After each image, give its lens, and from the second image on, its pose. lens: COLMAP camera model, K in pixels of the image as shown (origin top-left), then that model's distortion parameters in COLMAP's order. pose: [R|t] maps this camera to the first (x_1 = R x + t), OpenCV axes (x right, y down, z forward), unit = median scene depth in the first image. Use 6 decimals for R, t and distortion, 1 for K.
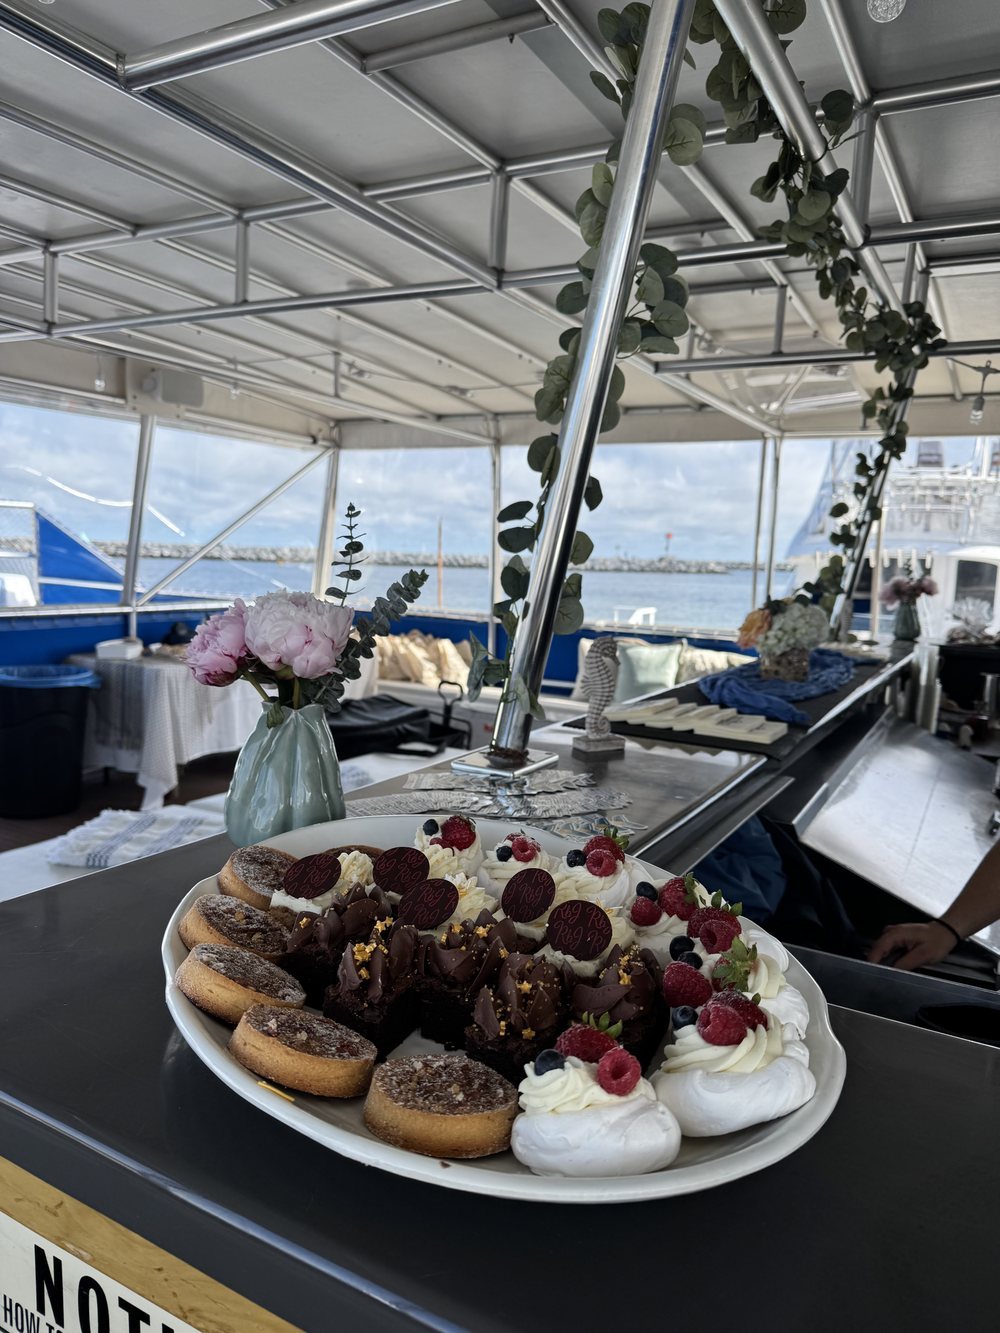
lens RADIAL K [[944.8, 0, 507.2], [0, 944.8, 650.2], [0, 0, 1]] dist [0.175475, -0.344217]
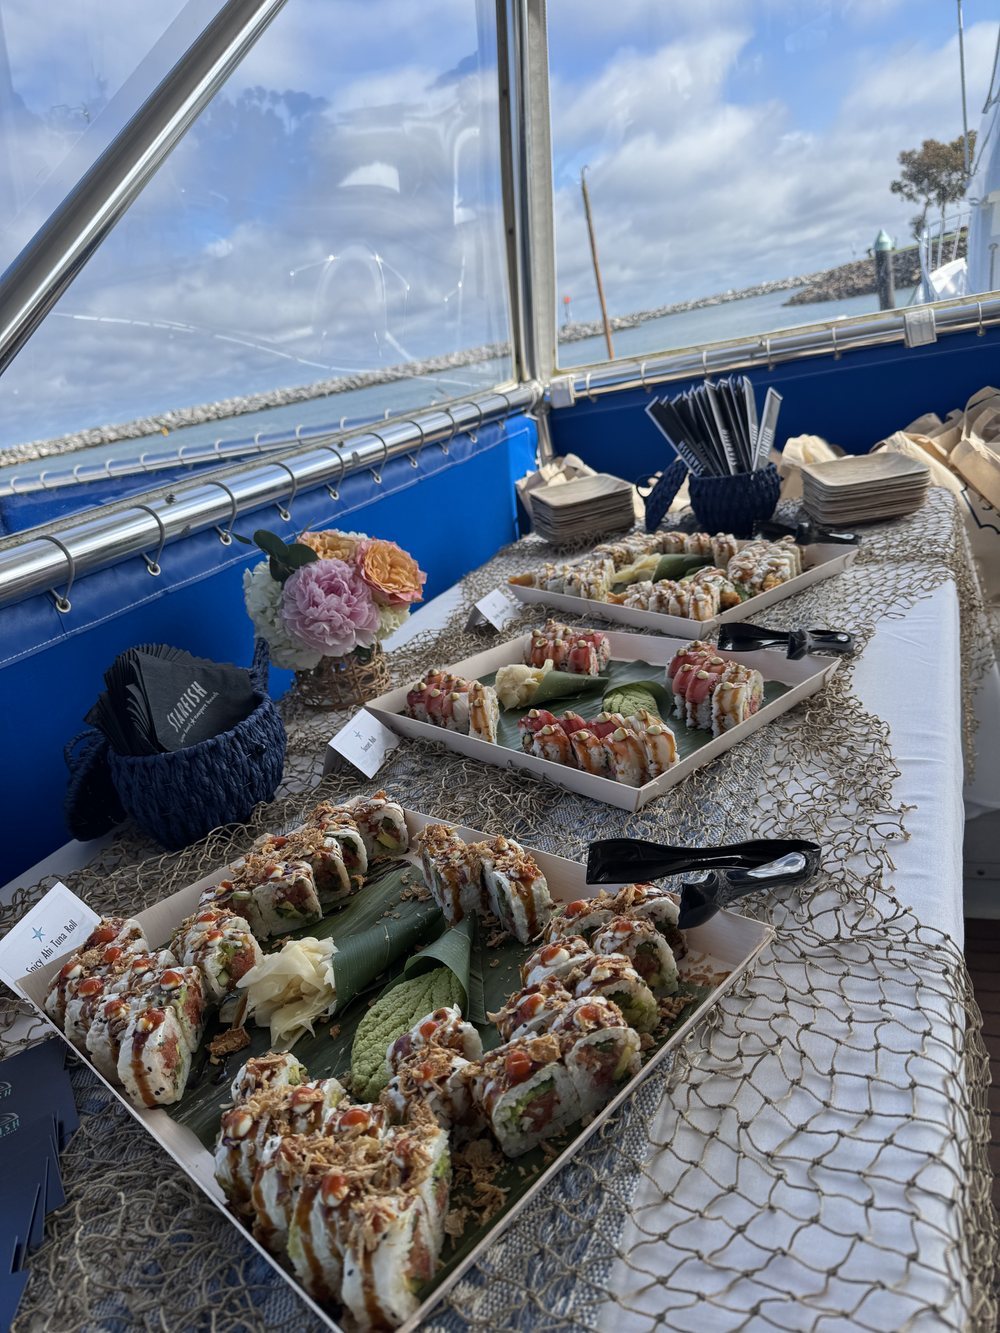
lens RADIAL K [[959.0, 0, 503.0], [0, 959.0, 649.4], [0, 0, 1]] dist [0.180152, -0.431370]
pose [[0.967045, -0.252896, 0.029455, -0.256832], [0.242315, 0.949692, 0.198414, -0.039346], [-0.078151, -0.184738, 0.979676, 0.747435]]
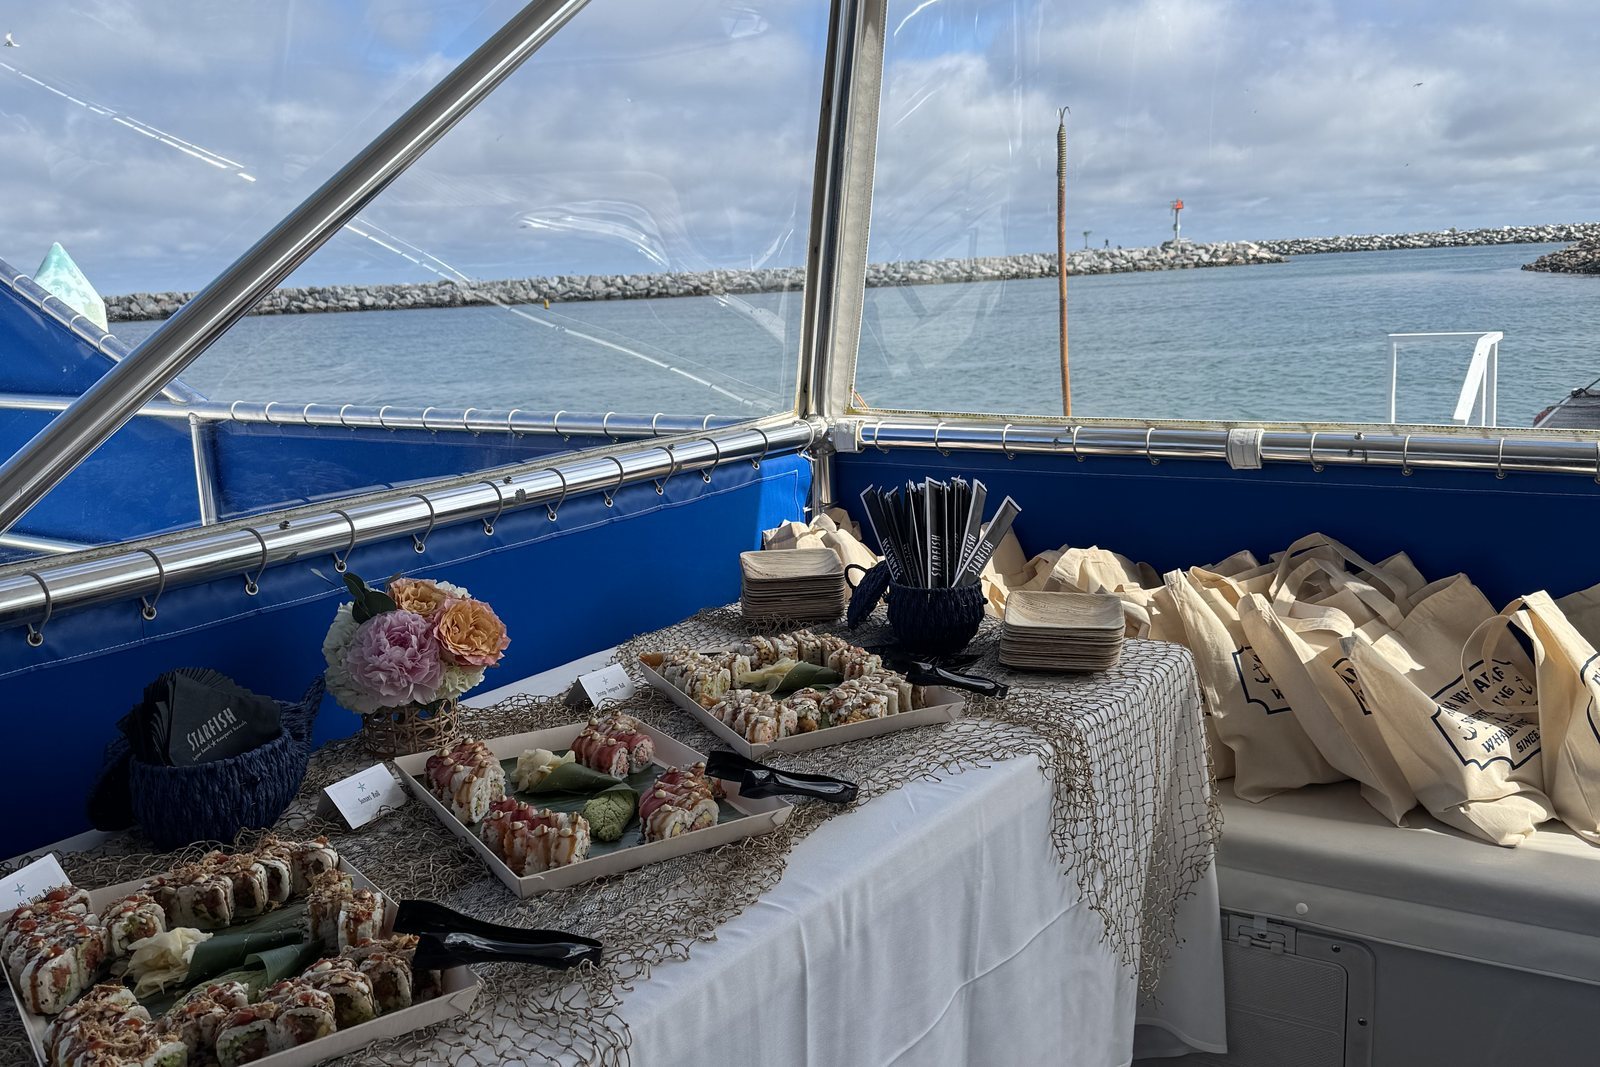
lens RADIAL K [[1514.2, 0, 794.6], [0, 1514.2, 504.4], [0, 0, 1]] dist [0.181427, -0.362483]
pose [[0.994426, -0.066570, -0.081759, -0.189225], [0.070968, 0.996116, 0.052116, -0.055584], [0.077972, -0.057628, 0.995289, 0.657305]]
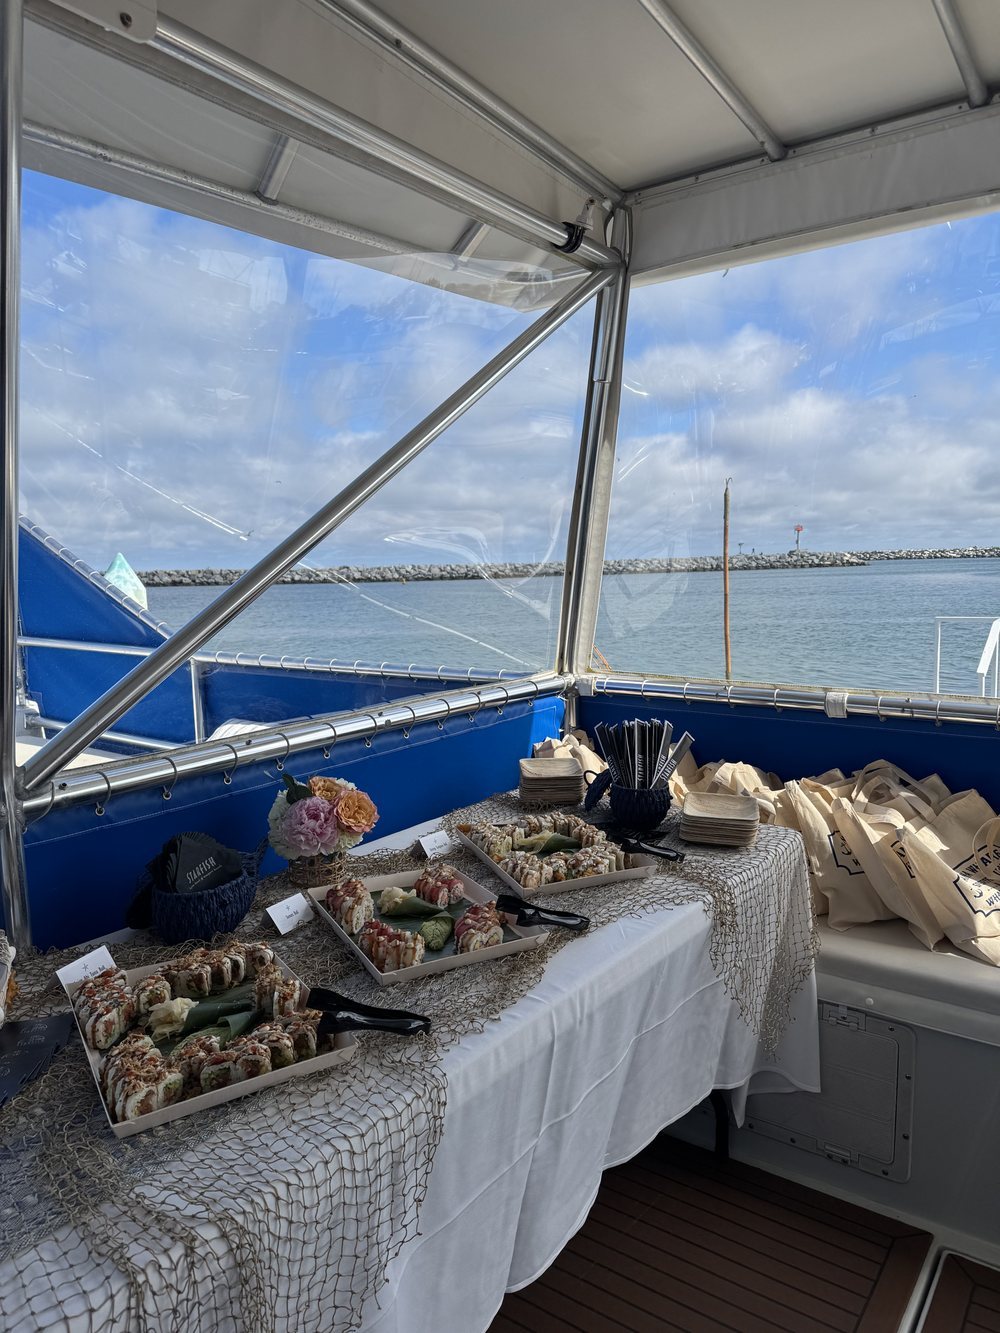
lens RADIAL K [[944.8, 0, 507.2], [0, 944.8, 650.2], [0, 0, 1]] dist [0.175475, -0.344217]
pose [[0.990736, -0.047419, -0.127253, -0.188446], [0.046340, 0.998860, -0.011429, -0.064487], [0.127650, 0.005426, 0.991804, 0.650187]]
